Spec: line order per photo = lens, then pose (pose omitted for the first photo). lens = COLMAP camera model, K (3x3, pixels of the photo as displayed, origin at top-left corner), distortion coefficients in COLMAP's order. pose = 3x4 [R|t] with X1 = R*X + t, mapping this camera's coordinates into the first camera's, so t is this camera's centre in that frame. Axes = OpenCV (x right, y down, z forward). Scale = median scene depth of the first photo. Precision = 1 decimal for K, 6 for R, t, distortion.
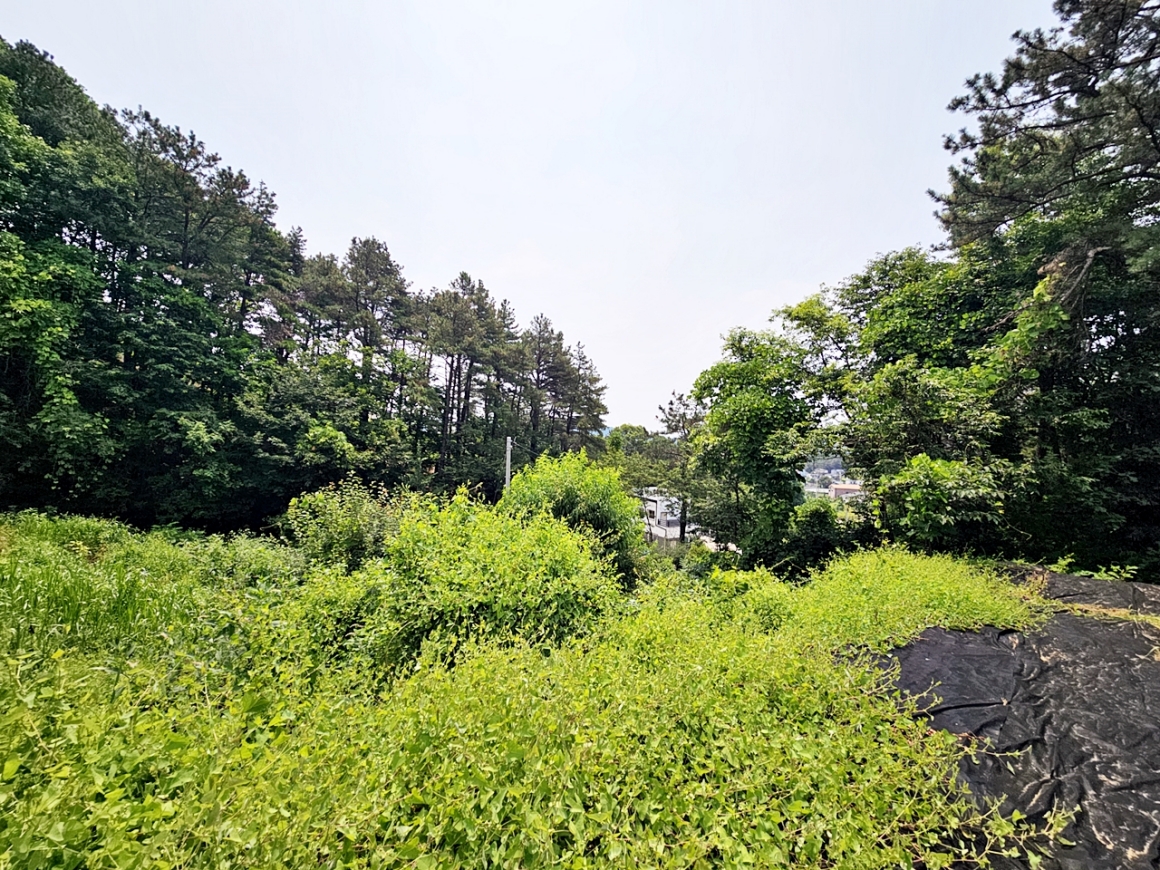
lens RADIAL K [[476.3, 0, 579.6], [0, 476.3, 431.8], [0, 0, 1]] dist [0.001003, 0.000297]
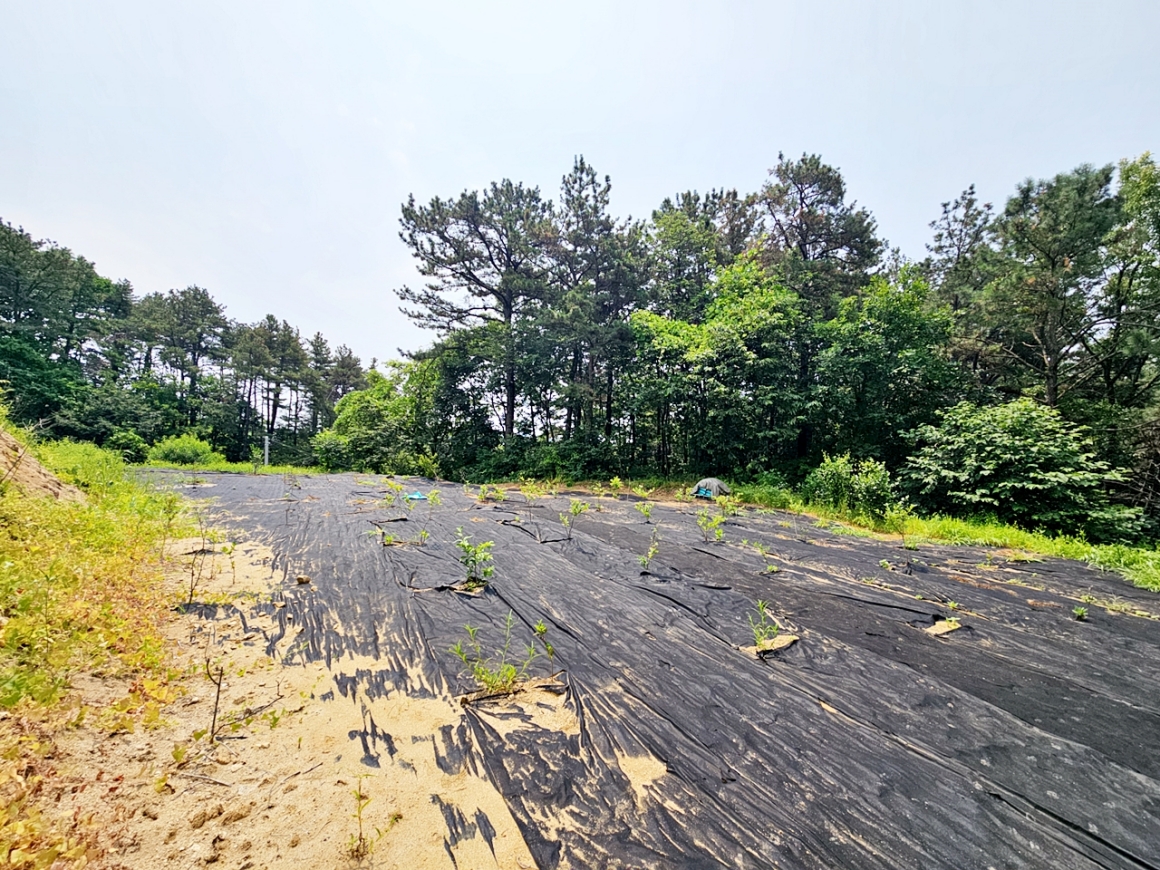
lens RADIAL K [[476.3, 0, 578.1], [0, 476.3, 432.2], [0, 0, 1]] dist [0.001003, 0.000297]
pose [[0.990106, -0.015295, 0.139484, 0.995276], [0.017056, 0.999789, -0.011439, 0.047900], [-0.139279, 0.013705, 0.990158, -1.008389]]
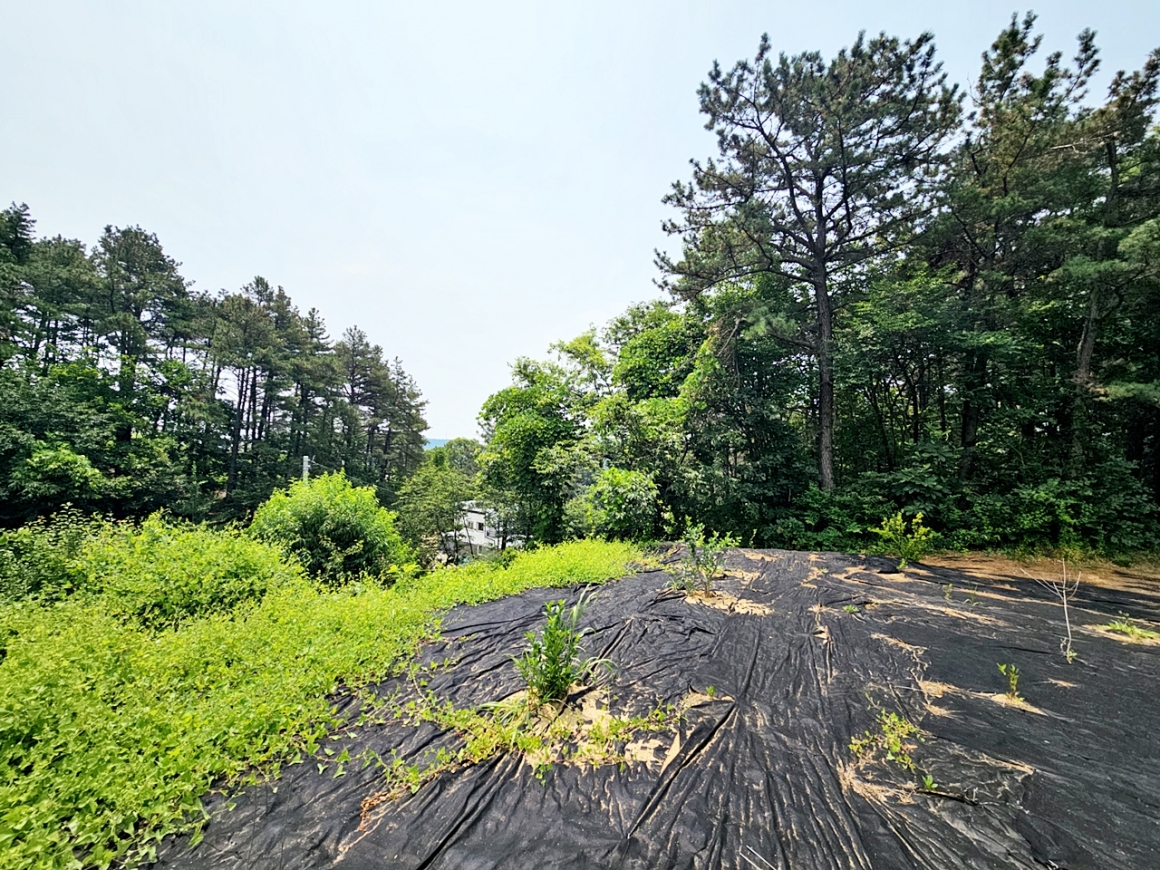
lens RADIAL K [[476.3, 0, 580.5], [0, 476.3, 434.3], [0, 0, 1]] dist [0.001003, 0.000297]
pose [[0.948643, -0.010809, 0.316165, 0.122259], [0.016720, 0.999732, -0.015987, -0.014629], [-0.315907, 0.020452, 0.948570, -0.149892]]
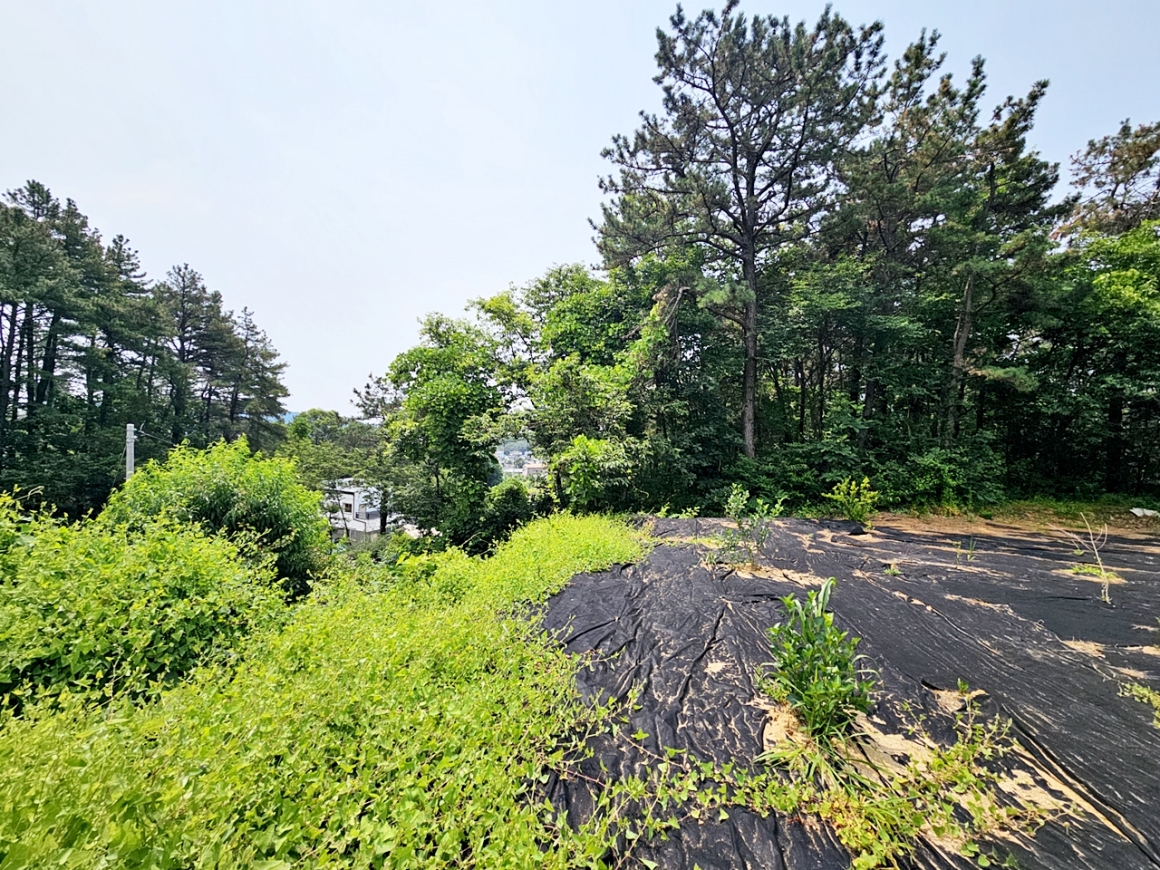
lens RADIAL K [[476.3, 0, 578.6], [0, 476.3, 433.1], [0, 0, 1]] dist [0.001003, 0.000297]
pose [[0.826223, -0.019615, 0.563001, 0.015065], [0.001567, 0.999470, 0.032522, 0.001844], [-0.563341, -0.025988, 0.825816, -0.003841]]
